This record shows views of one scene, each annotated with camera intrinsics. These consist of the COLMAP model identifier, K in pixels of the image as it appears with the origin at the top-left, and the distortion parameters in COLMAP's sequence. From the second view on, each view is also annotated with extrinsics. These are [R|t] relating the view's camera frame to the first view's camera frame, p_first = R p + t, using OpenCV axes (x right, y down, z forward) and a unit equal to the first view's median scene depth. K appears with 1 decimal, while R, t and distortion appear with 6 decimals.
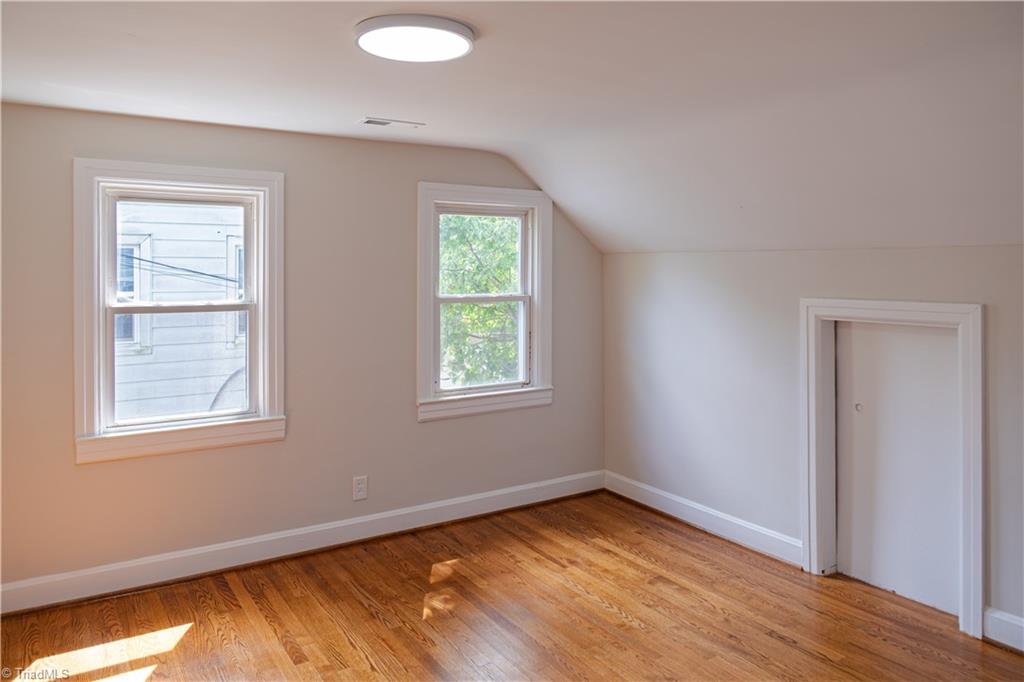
lens RADIAL K [[720.9, 0, 515.7], [0, 720.9, 343.9], [0, 0, 1]] dist [-0.005277, -0.000620]
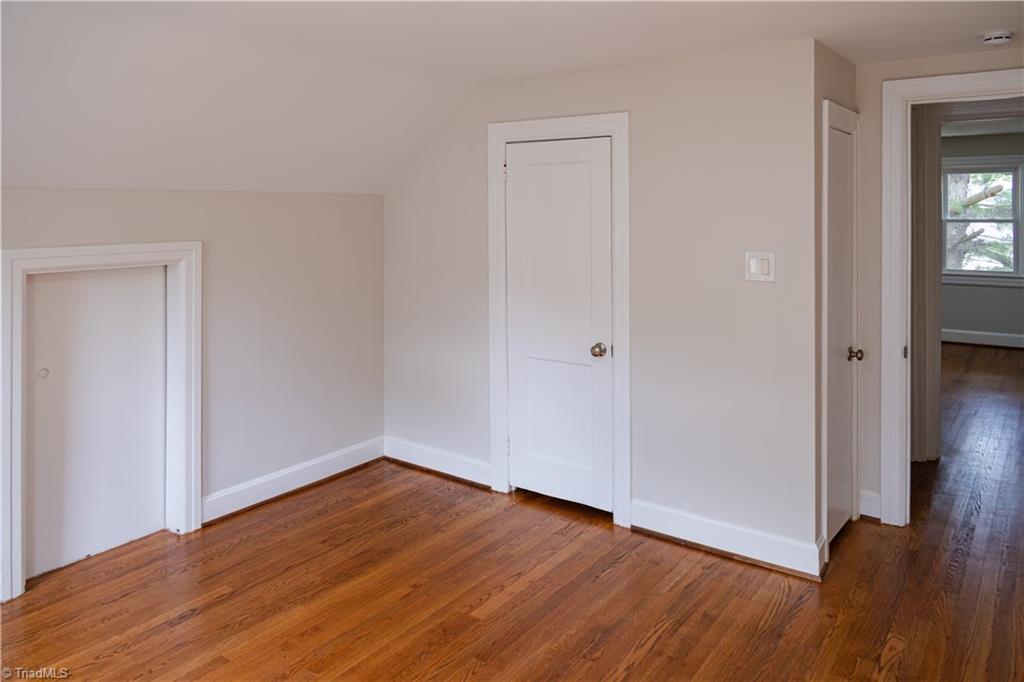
lens RADIAL K [[720.9, 0, 515.7], [0, 720.9, 343.9], [0, 0, 1]] dist [-0.005277, -0.000620]
pose [[-0.342434, -0.177299, 0.922662, -0.510588], [0.096744, 0.970159, 0.222331, -0.084633], [-0.934548, 0.165396, -0.315062, 0.760563]]
